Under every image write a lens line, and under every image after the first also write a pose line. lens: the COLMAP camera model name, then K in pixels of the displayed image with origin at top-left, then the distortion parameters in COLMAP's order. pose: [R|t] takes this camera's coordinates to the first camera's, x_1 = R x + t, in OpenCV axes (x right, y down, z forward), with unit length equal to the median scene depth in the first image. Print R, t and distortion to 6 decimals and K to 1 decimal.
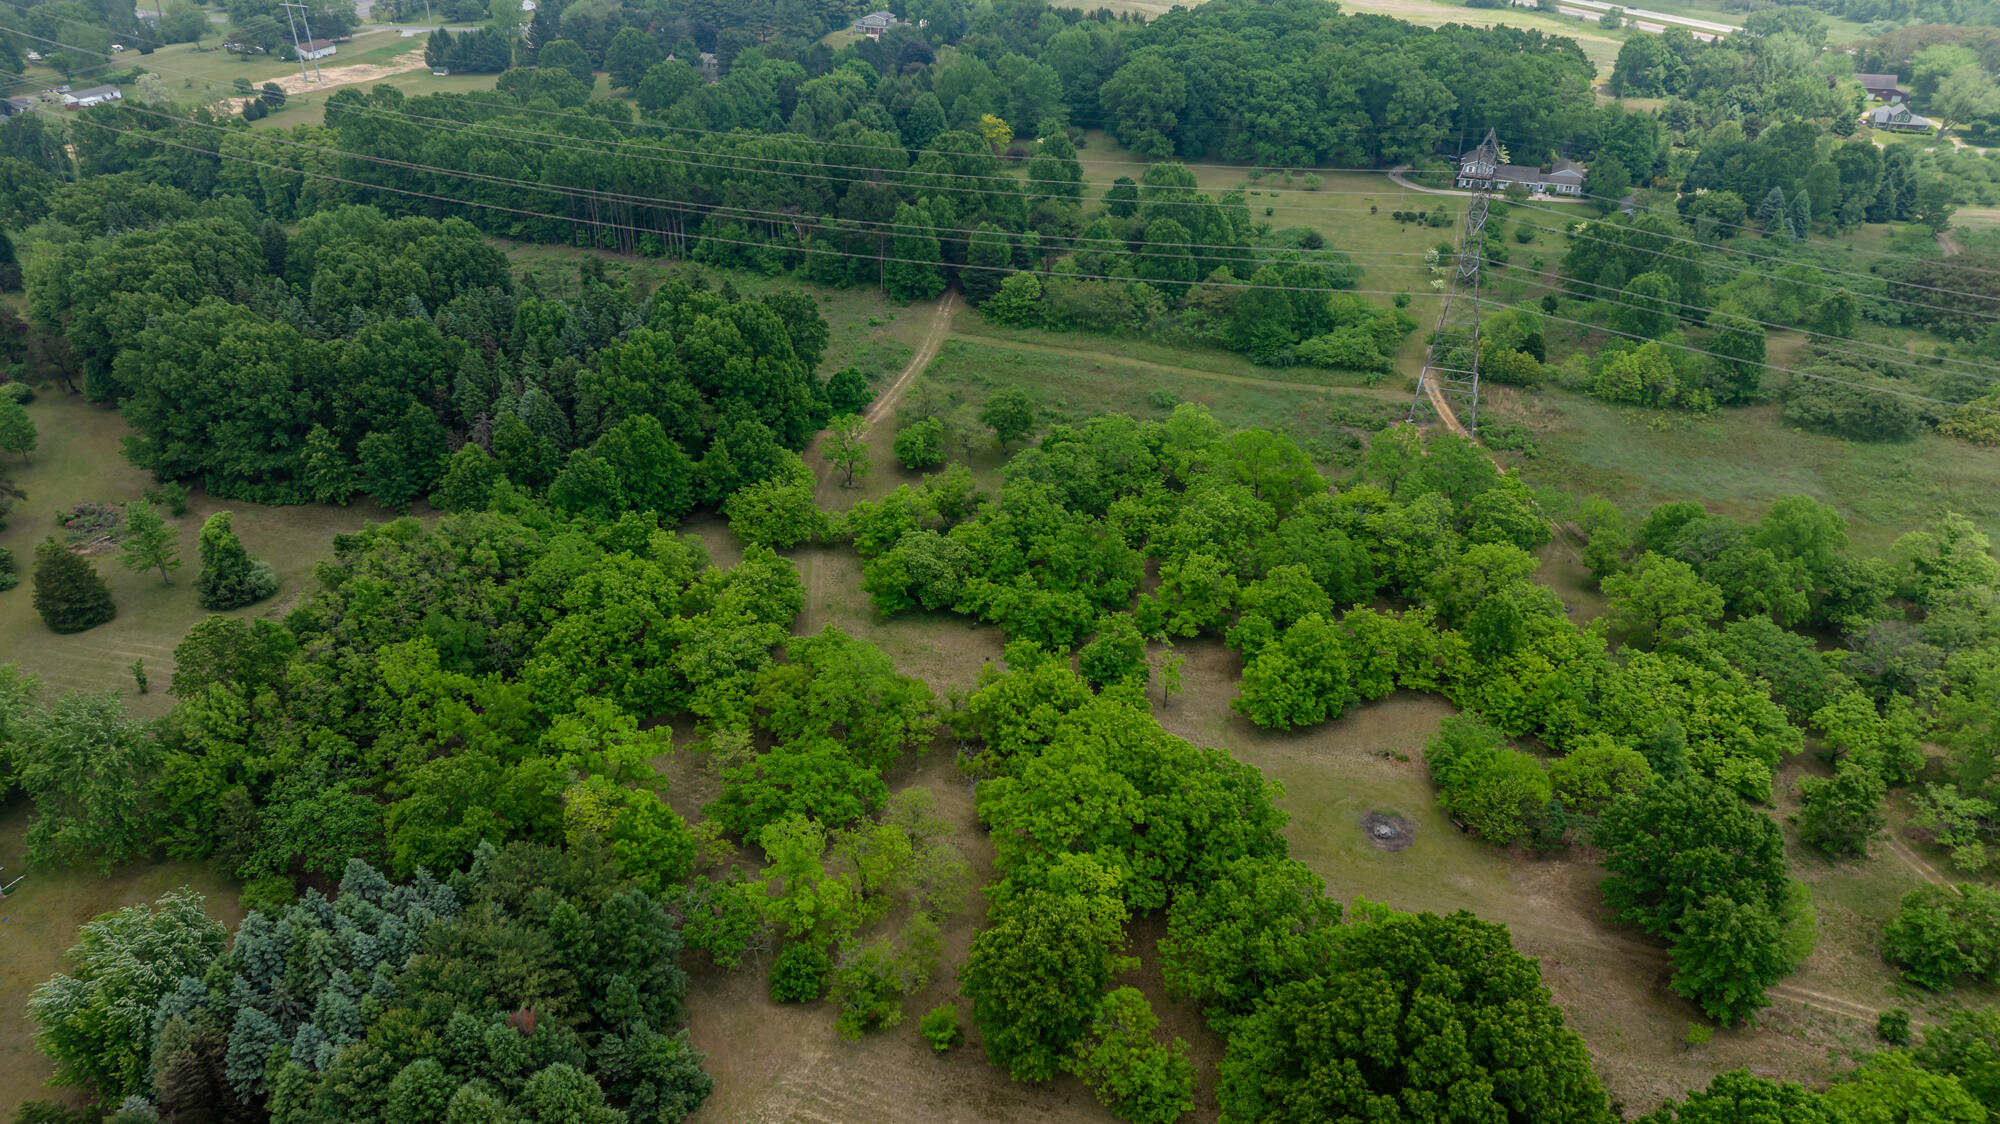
lens RADIAL K [[1439.1, 0, 971.8], [0, 1439.1, 562.9], [0, 0, 1]] dist [-0.030436, -0.000082]
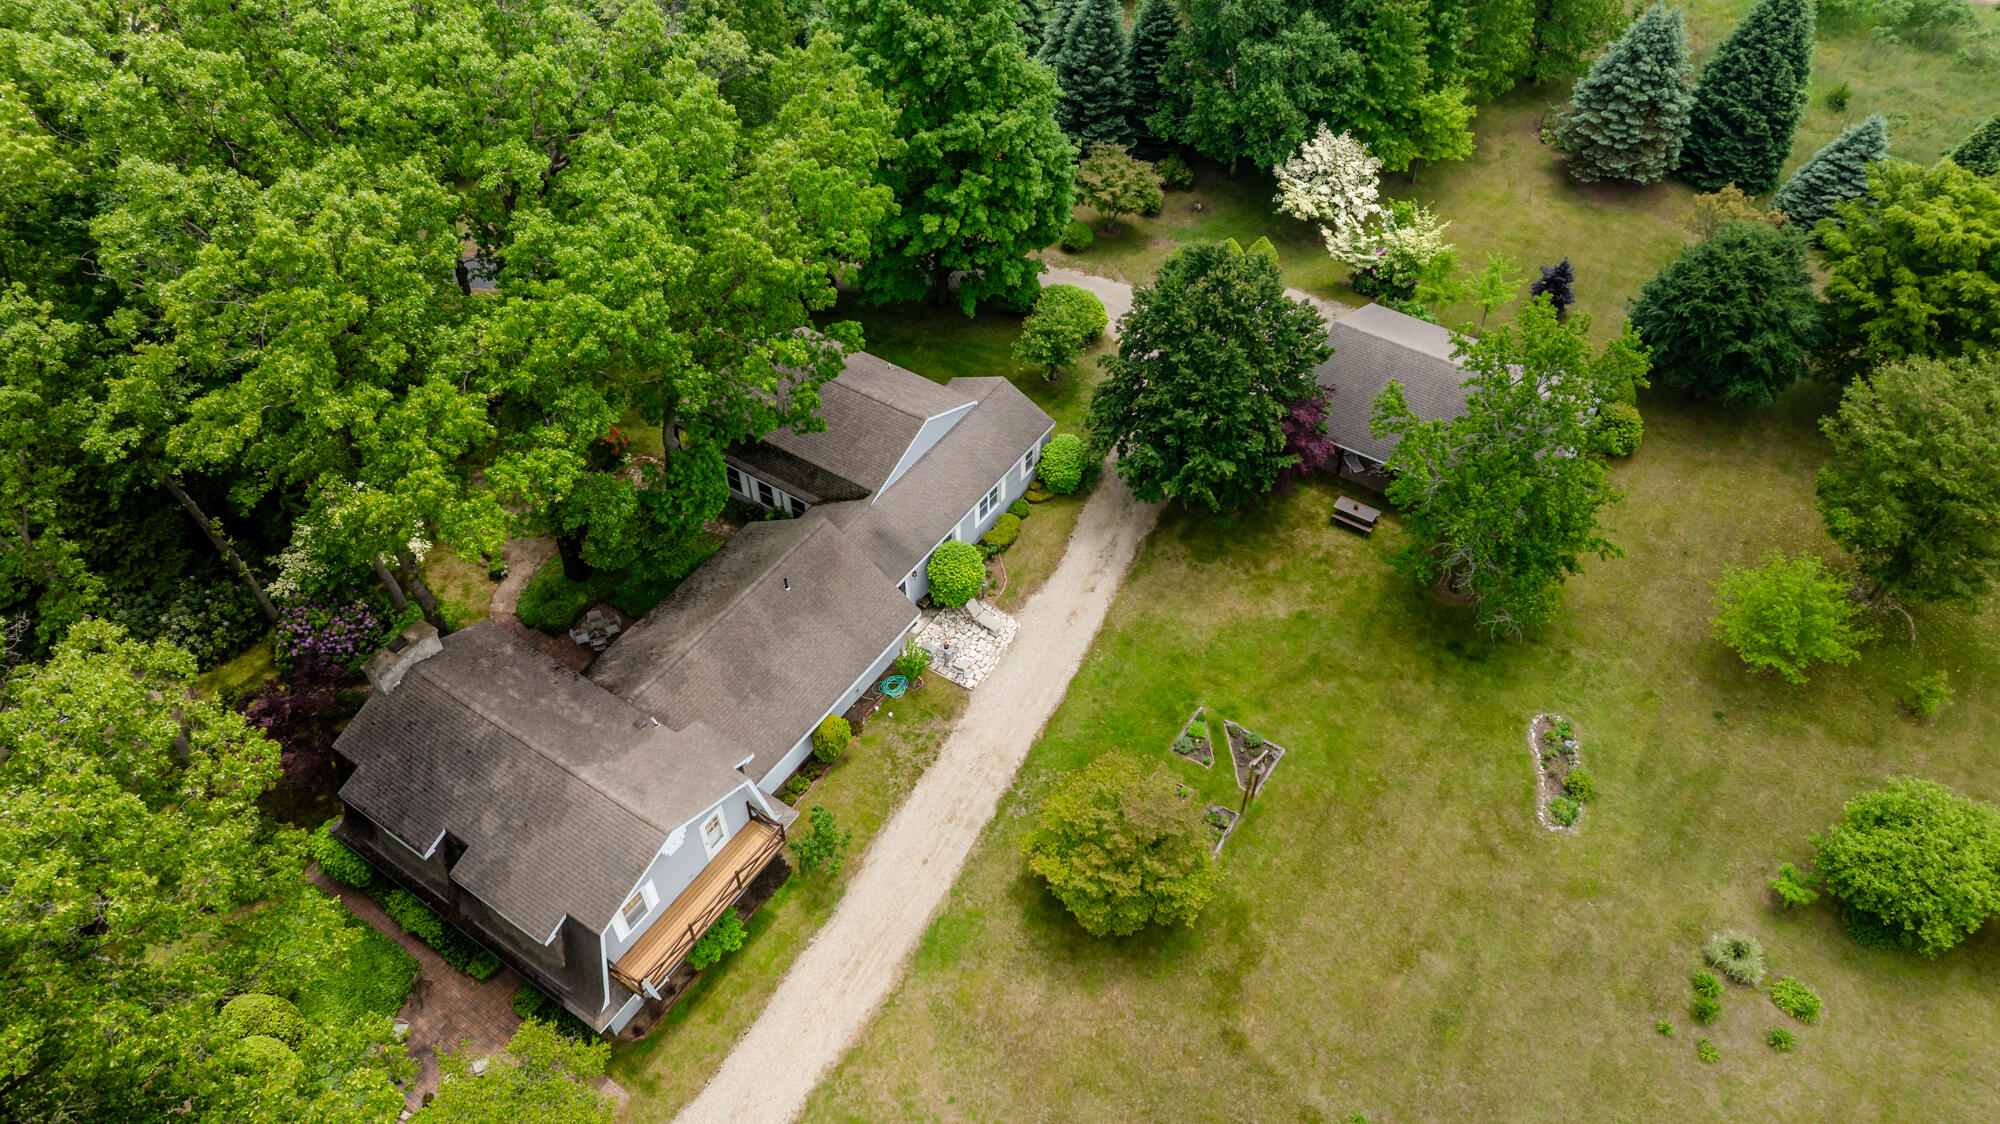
lens RADIAL K [[1408.8, 0, 1004.3], [0, 1408.8, 558.9], [0, 0, 1]] dist [-0.014657, -0.010756]
pose [[0.245037, -0.702718, 0.667941, 0.504145], [0.491192, 0.683962, 0.539376, -0.588848], [-0.835875, 0.195920, 0.512765, 1.539074]]
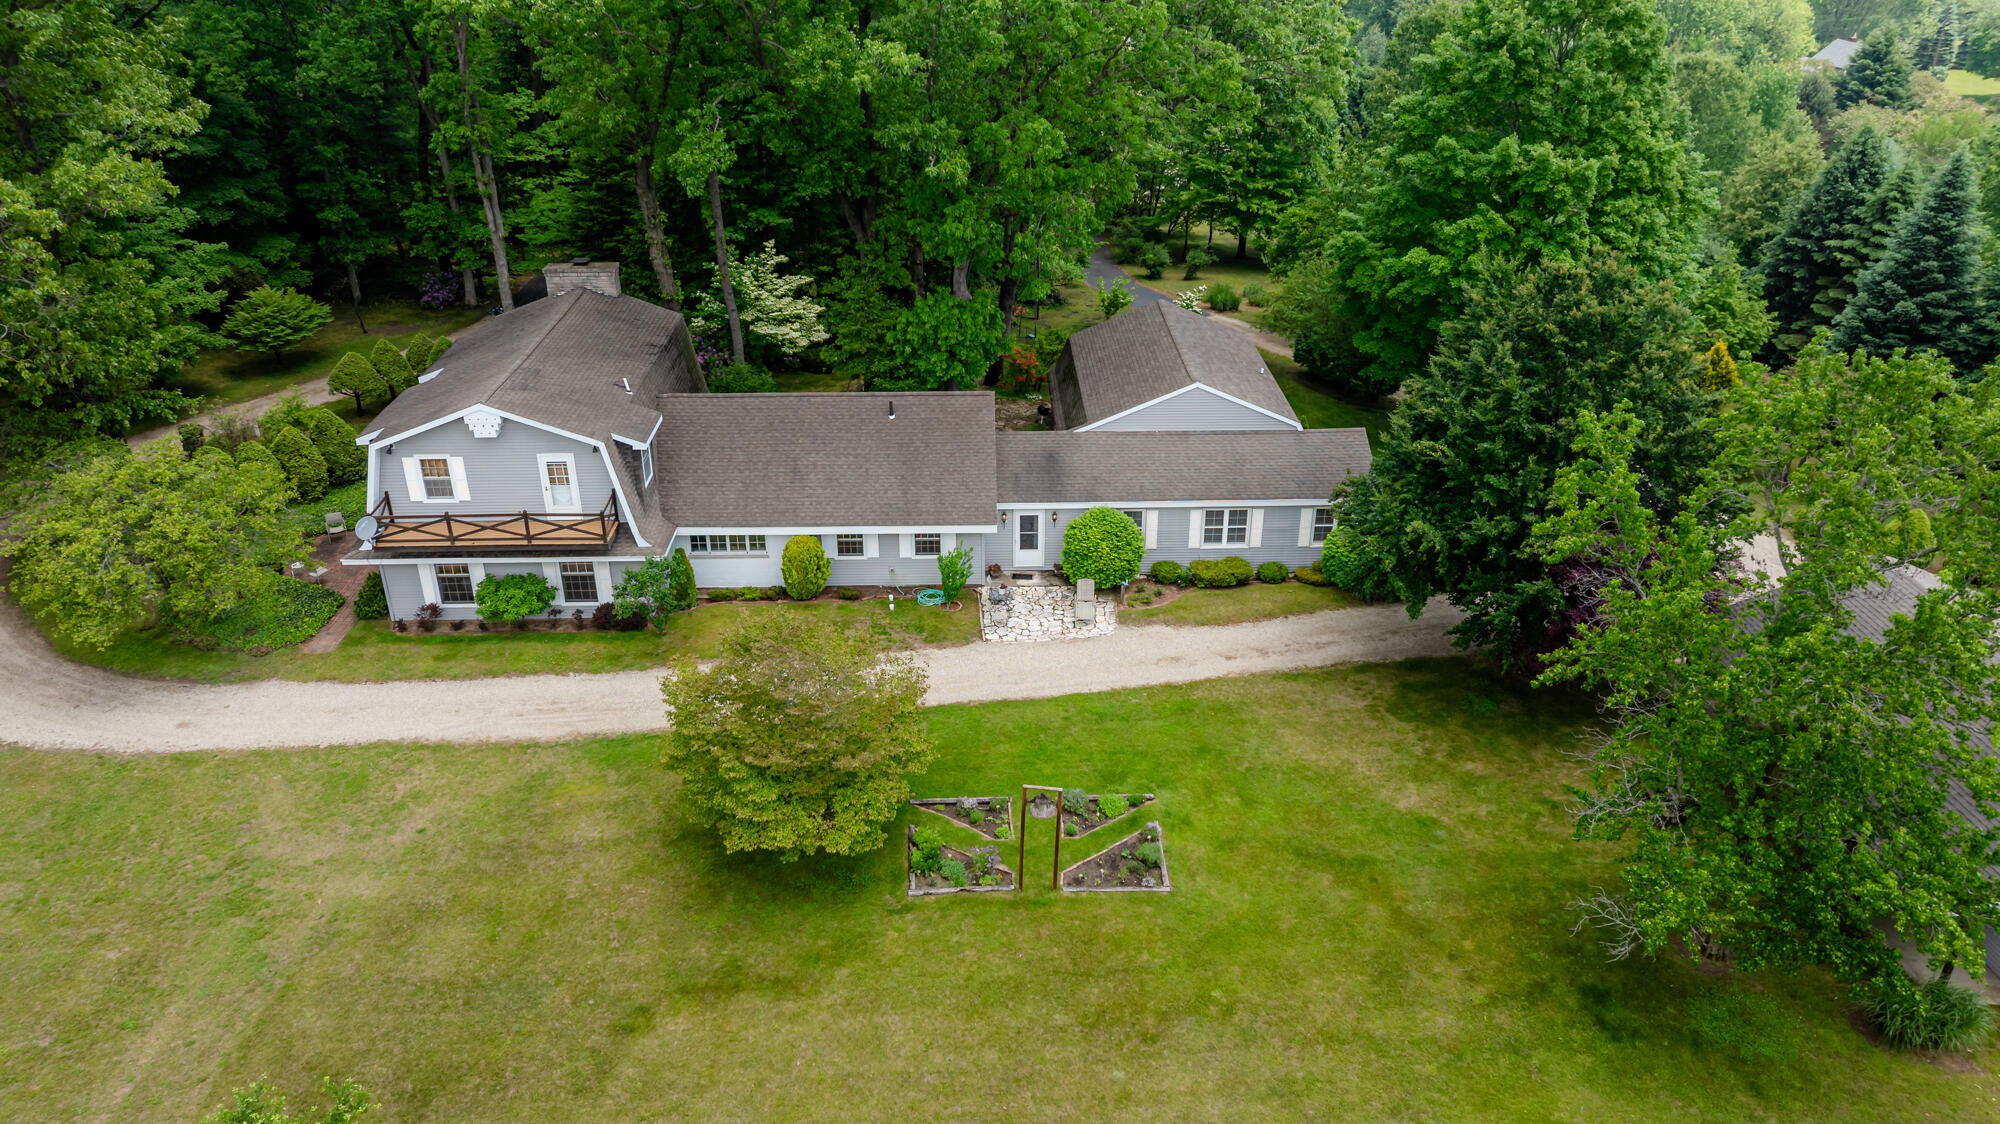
lens RADIAL K [[1408.8, 0, 1004.3], [0, 1408.8, 558.9], [0, 0, 1]] dist [-0.014657, -0.010756]
pose [[0.933605, -0.161586, 0.319798, 0.602475], [0.179521, 0.983378, -0.027211, -0.437467], [-0.310086, 0.082815, 0.947095, 1.491864]]
